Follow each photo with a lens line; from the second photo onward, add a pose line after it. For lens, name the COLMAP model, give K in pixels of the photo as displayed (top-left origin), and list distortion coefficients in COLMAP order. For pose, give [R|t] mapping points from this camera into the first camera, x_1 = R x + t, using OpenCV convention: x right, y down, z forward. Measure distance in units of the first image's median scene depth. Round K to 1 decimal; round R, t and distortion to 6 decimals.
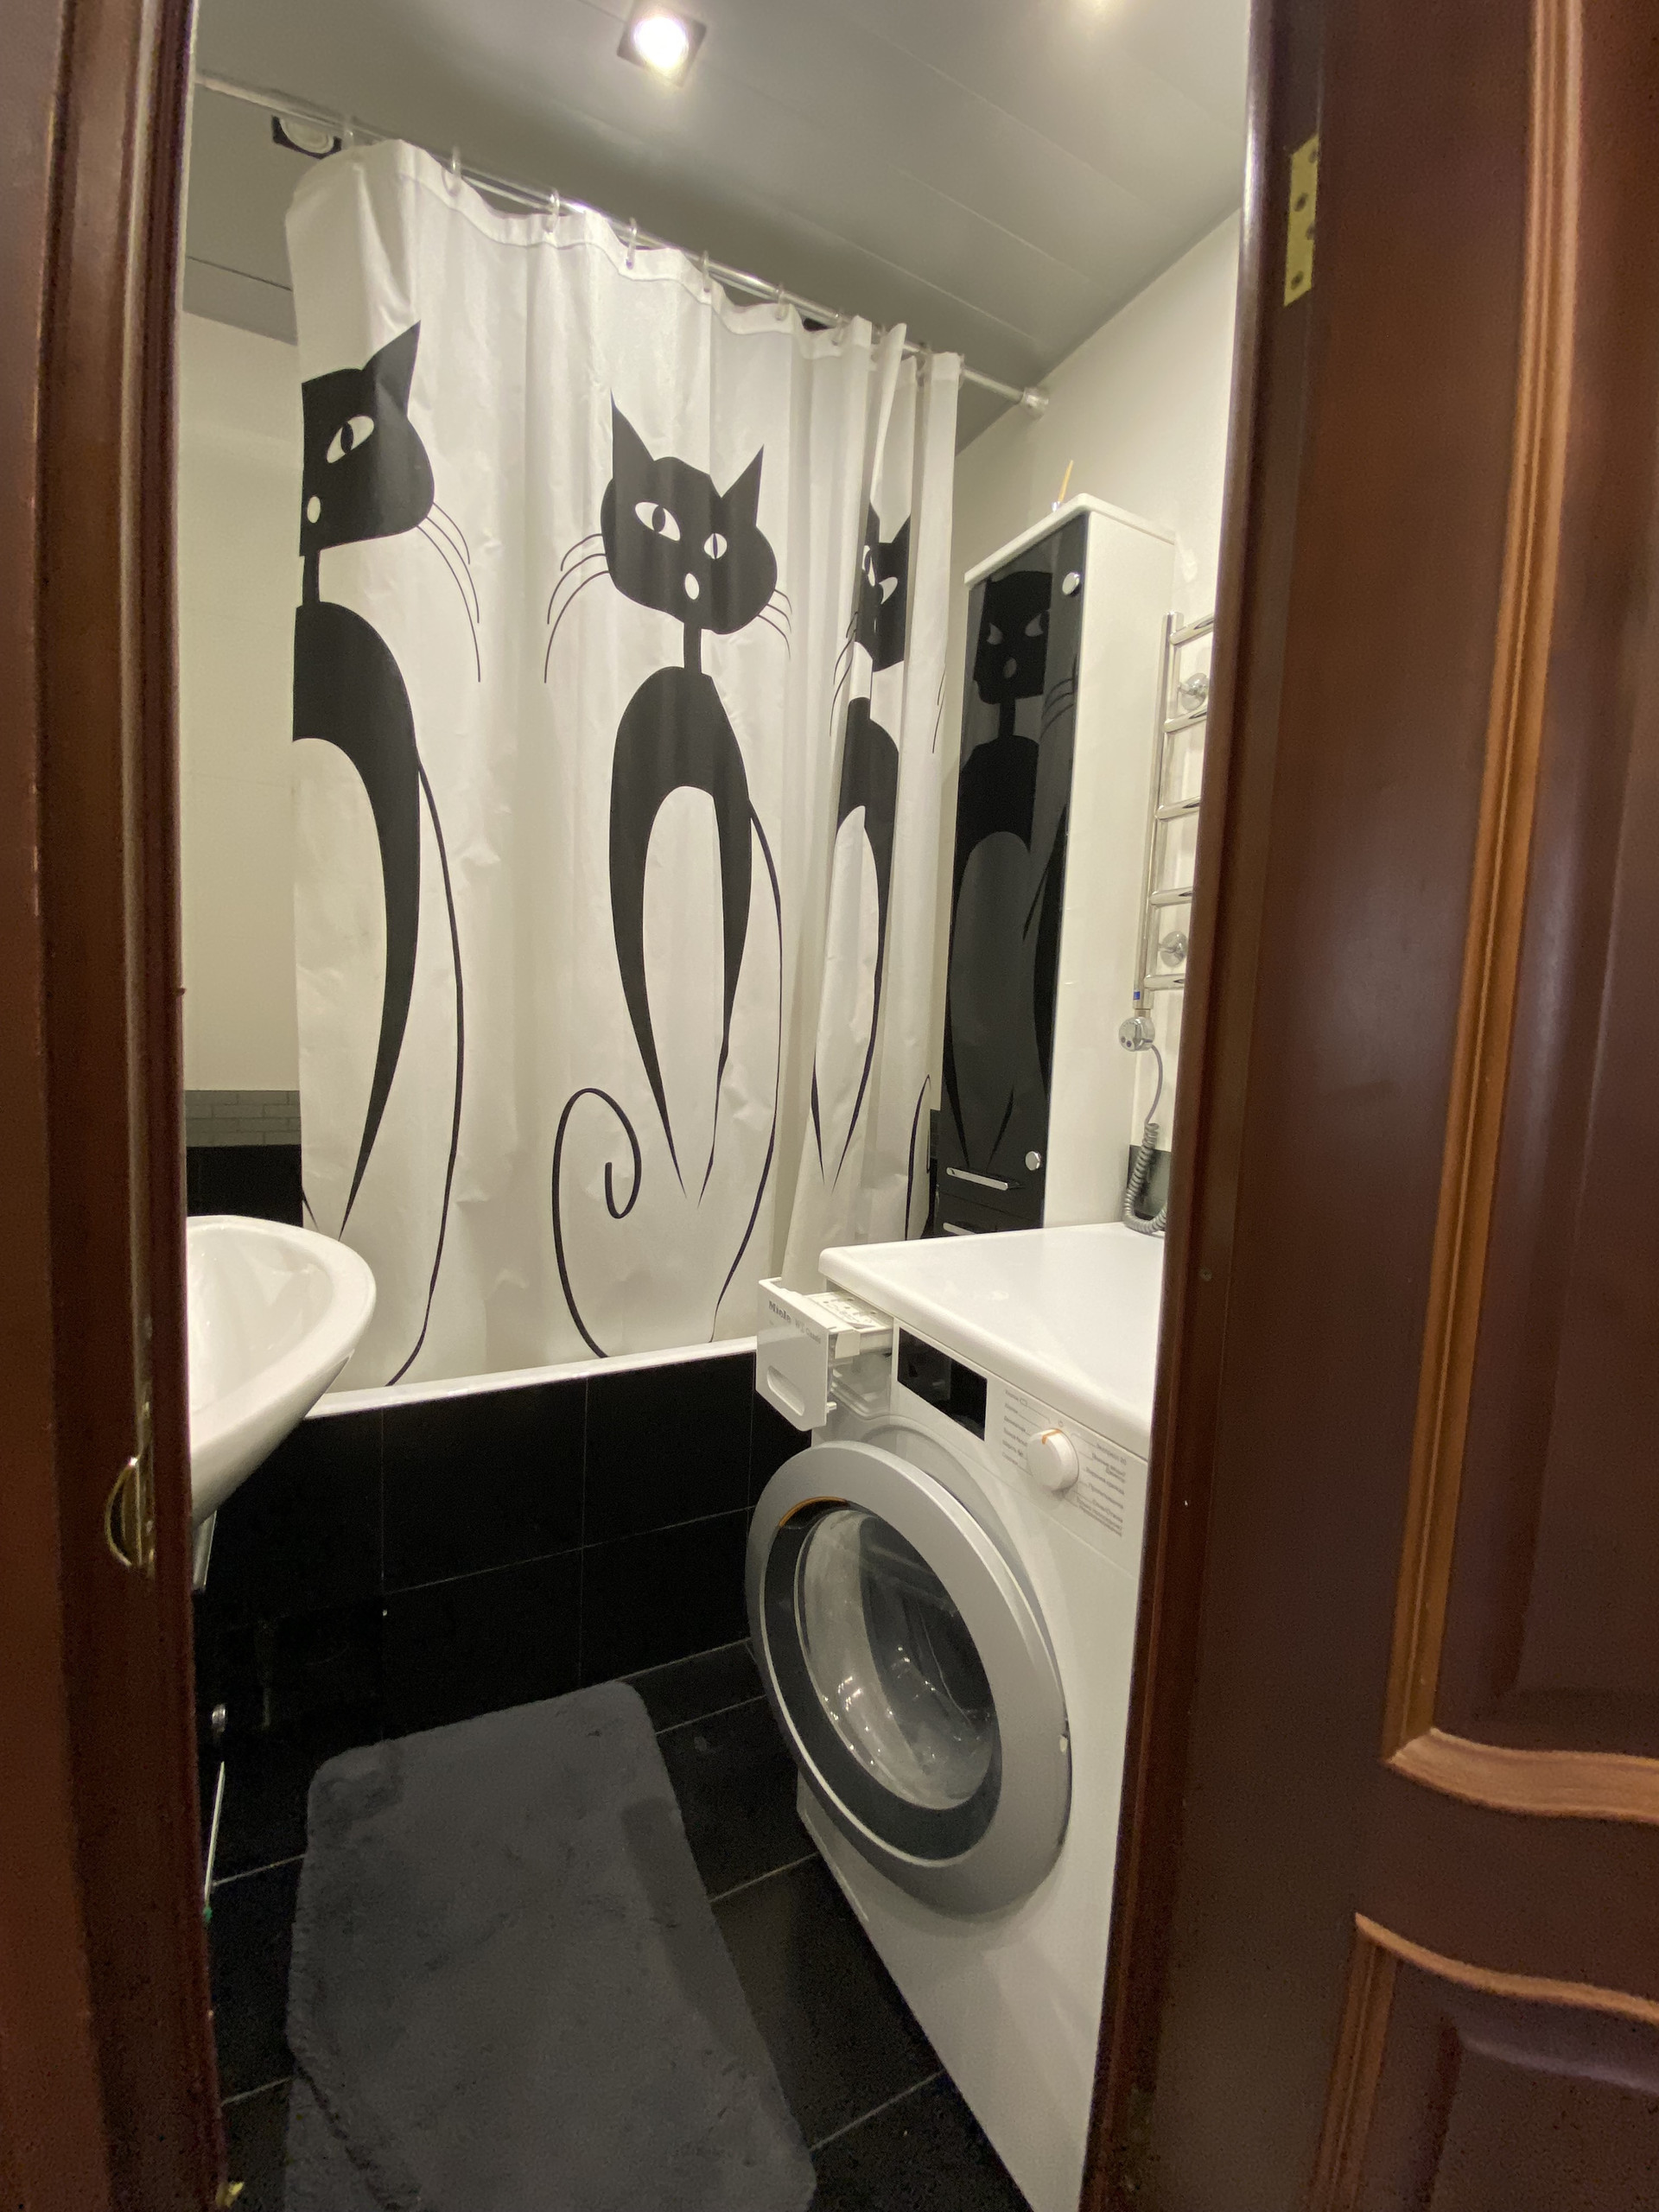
lens RADIAL K [[891.0, 0, 829.5], [0, 891.0, 1106.0], [0, 0, 1]] dist [0.017656, -0.018796]
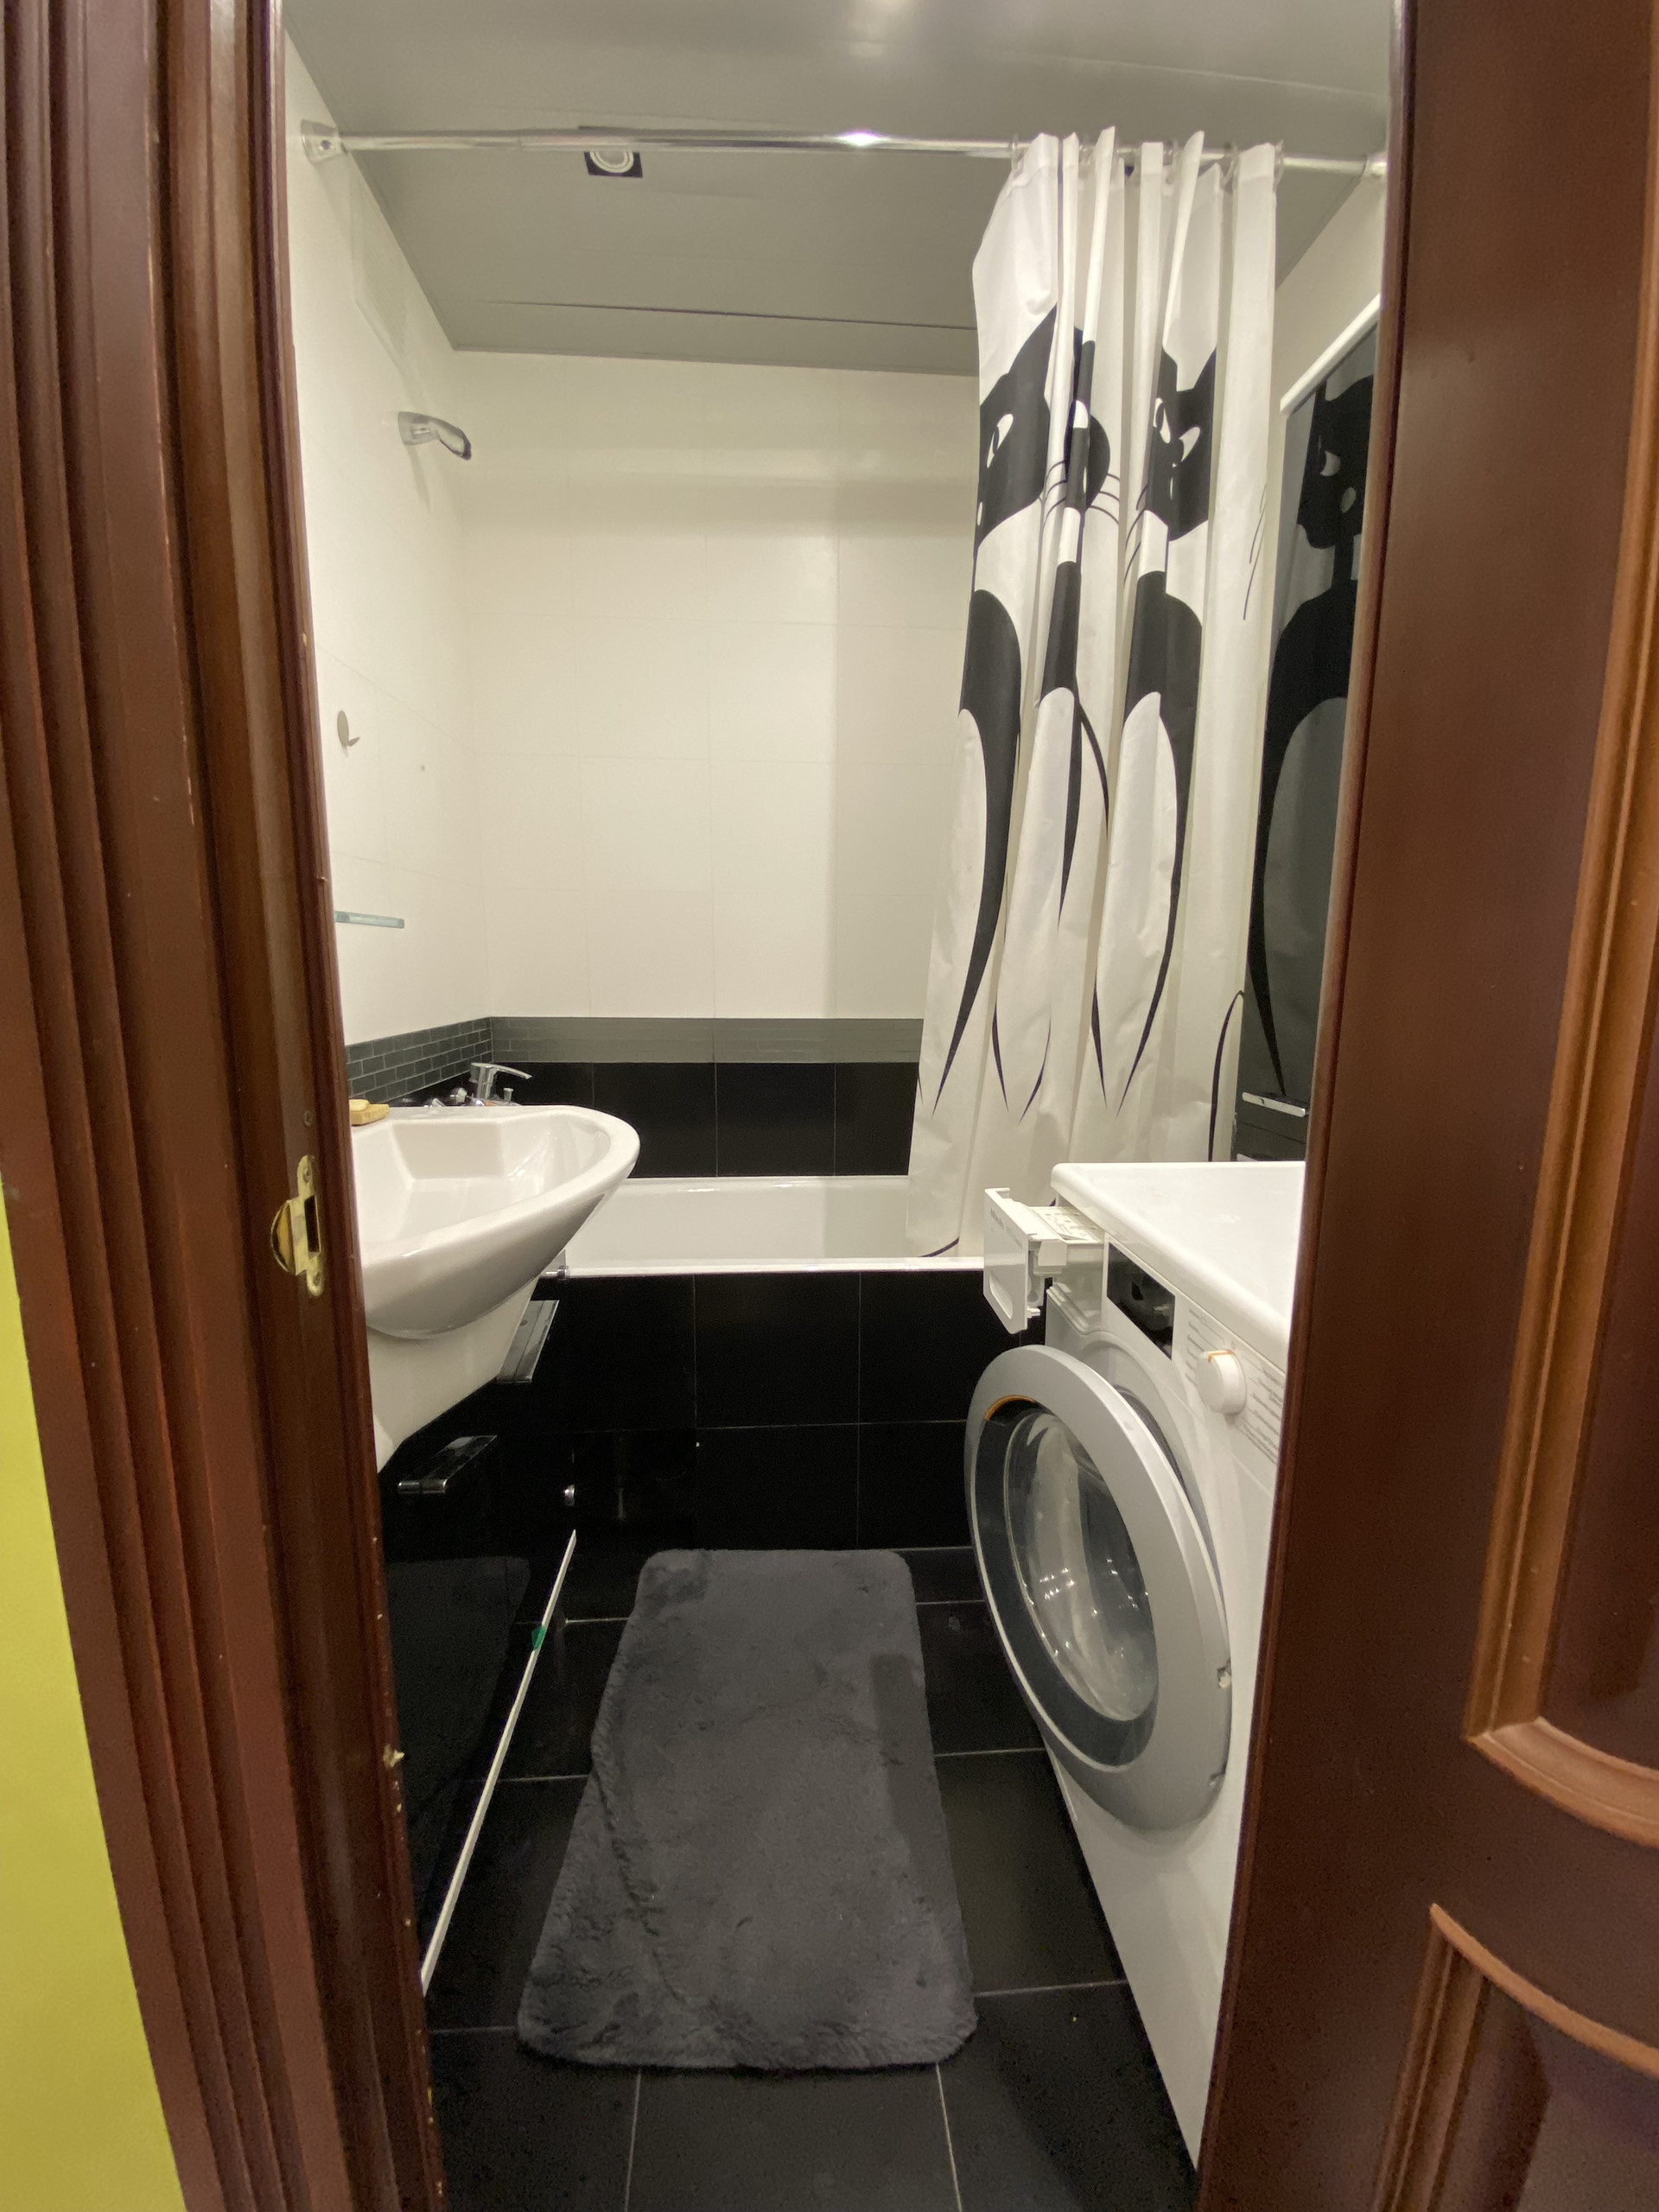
lens RADIAL K [[891.0, 0, 829.5], [0, 891.0, 1106.0], [0, 0, 1]] dist [0.017656, -0.018796]
pose [[0.909563, 0.030842, -0.414420, 0.171336], [-0.004631, 0.997932, 0.064104, 0.036320], [0.415540, -0.056387, 0.907825, 0.007006]]
